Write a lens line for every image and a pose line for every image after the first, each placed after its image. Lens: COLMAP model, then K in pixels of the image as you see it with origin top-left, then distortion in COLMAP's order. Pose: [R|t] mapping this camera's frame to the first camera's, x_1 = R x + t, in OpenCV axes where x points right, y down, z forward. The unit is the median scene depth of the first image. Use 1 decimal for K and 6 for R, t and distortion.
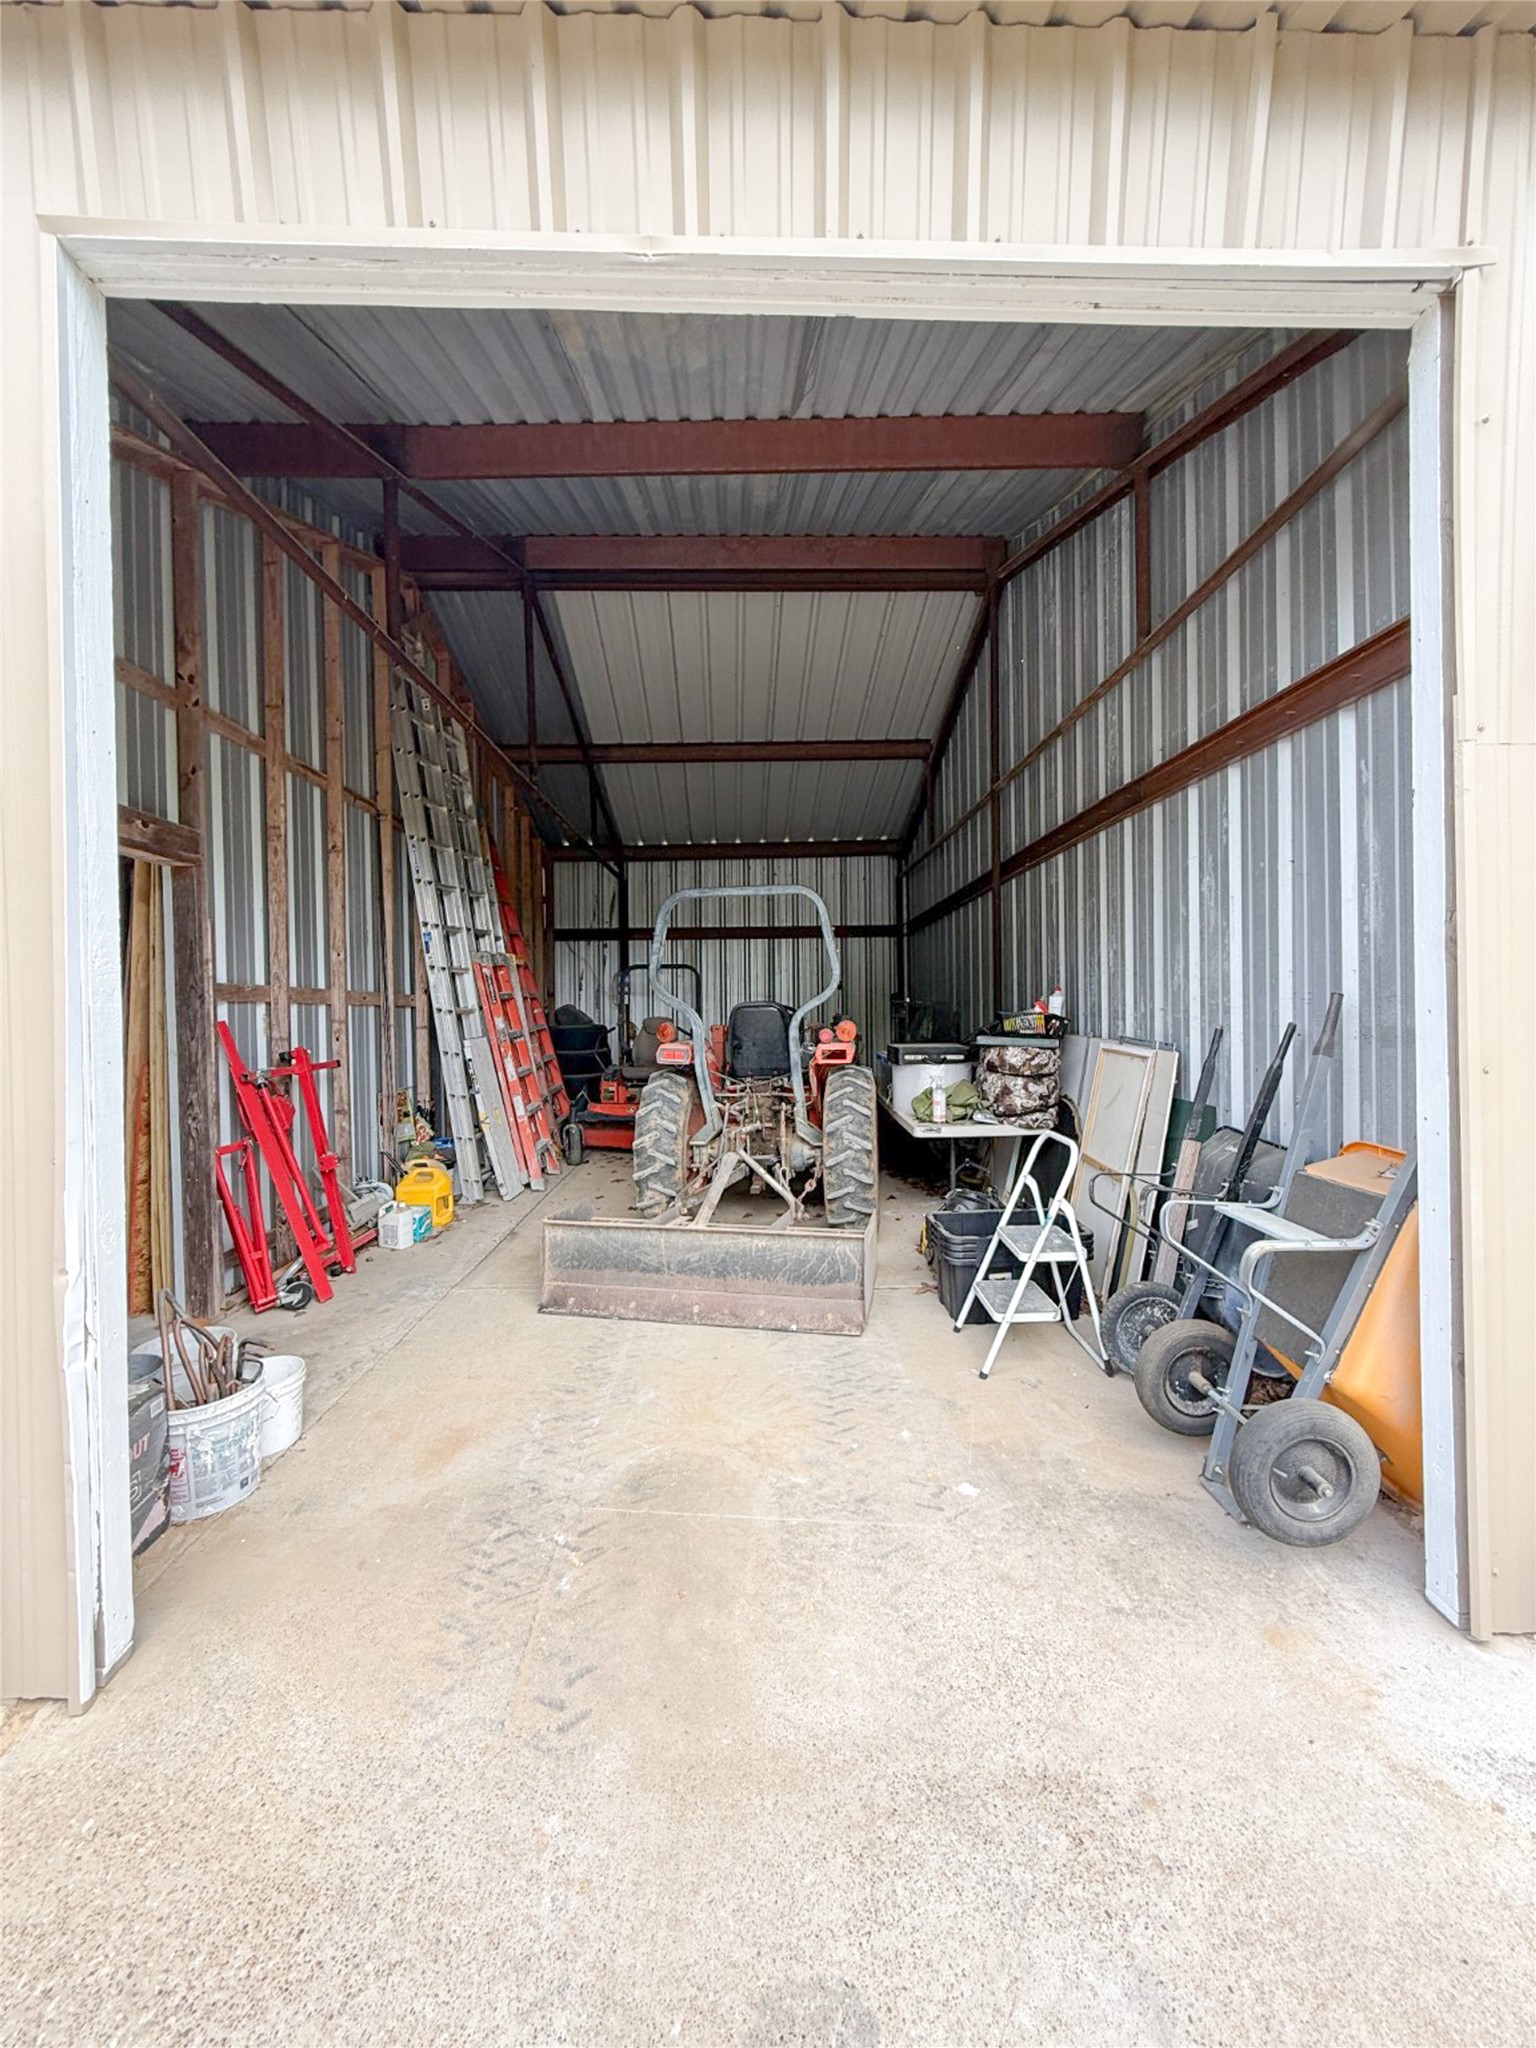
lens RADIAL K [[811.5, 0, 769.3], [0, 811.5, 1010.5], [0, 0, 1]] dist [0.000633, 0.000087]
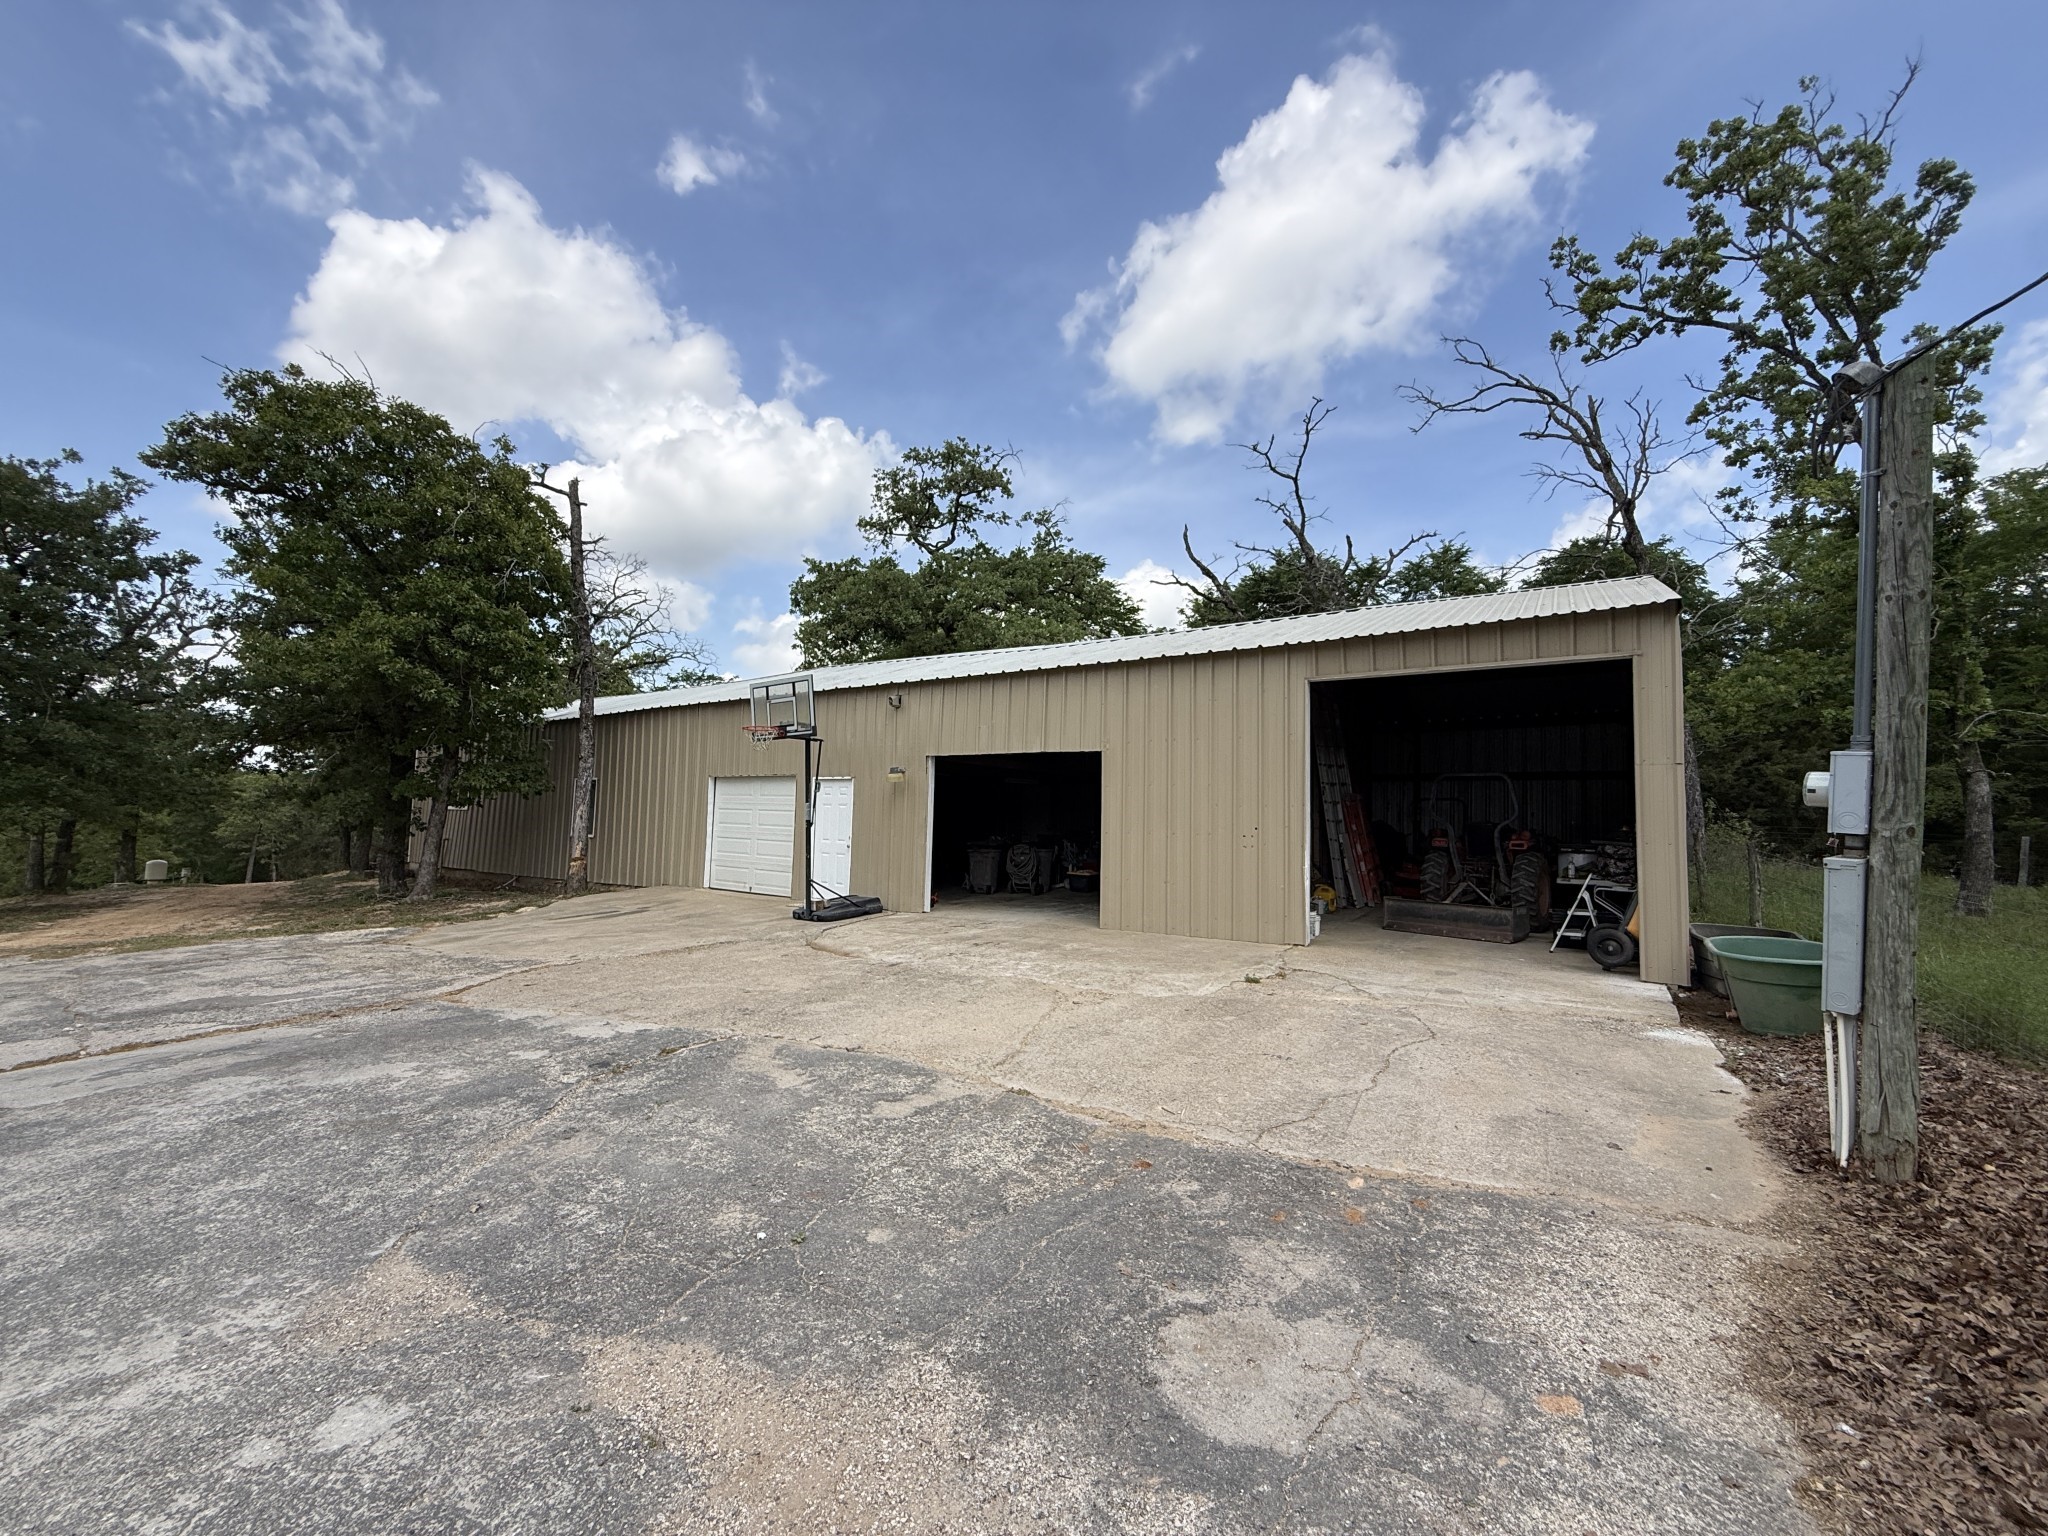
lens RADIAL K [[811.5, 0, 1031.9], [0, 811.5, 763.3], [0, 0, 1]] dist [0.000633, 0.000087]
pose [[0.815423, -0.005807, -0.578837, 0.276055], [-0.041152, 0.996838, -0.067973, 0.034428], [0.577401, 0.079247, 0.812606, -1.574670]]
